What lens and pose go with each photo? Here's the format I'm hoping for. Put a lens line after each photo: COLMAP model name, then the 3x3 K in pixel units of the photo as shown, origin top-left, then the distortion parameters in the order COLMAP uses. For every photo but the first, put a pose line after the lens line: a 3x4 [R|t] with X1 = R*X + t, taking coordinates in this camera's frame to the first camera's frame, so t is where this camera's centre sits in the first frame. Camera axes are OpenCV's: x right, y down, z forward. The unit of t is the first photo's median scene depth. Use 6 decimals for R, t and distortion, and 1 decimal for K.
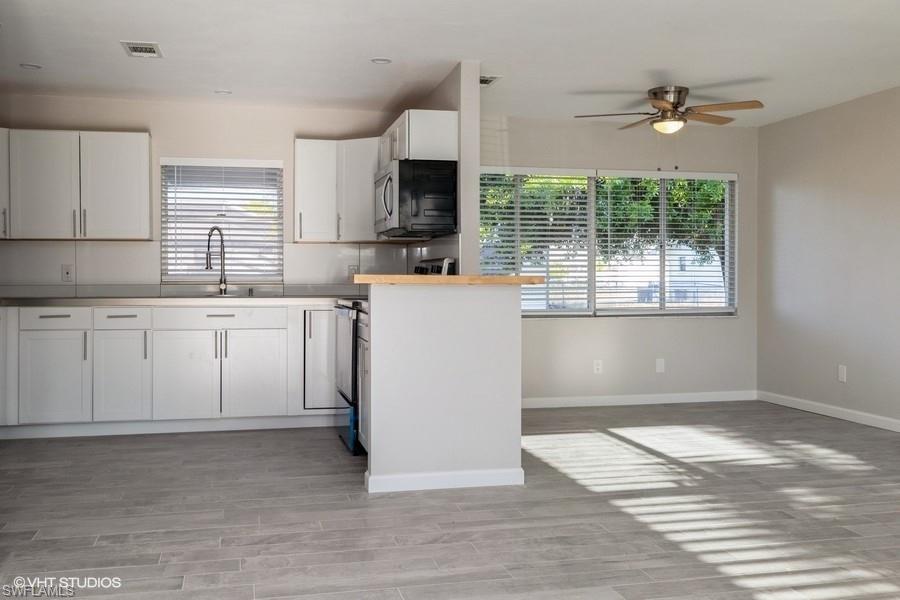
lens RADIAL K [[910.4, 0, 449.1], [0, 910.4, 297.3], [0, 0, 1]] dist [0.052619, 0.000000]
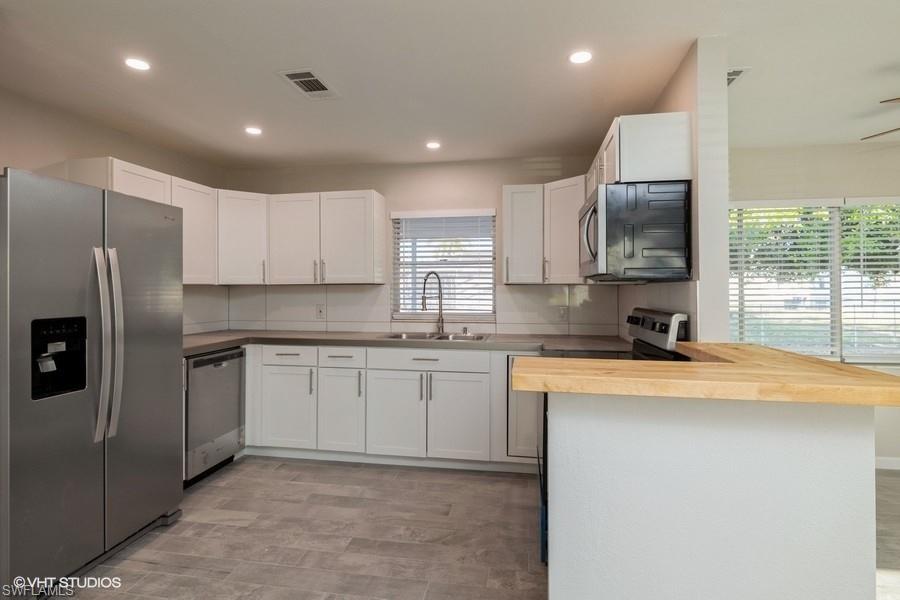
lens RADIAL K [[460.8, 0, 451.3], [0, 460.8, 270.1], [0, 0, 1]] dist [-0.018315, -0.000412]
pose [[0.927932, -0.013950, -0.372488, -0.028070], [-0.007075, 0.998460, -0.055021, -0.048426], [0.372682, 0.053691, 0.926405, 0.501787]]
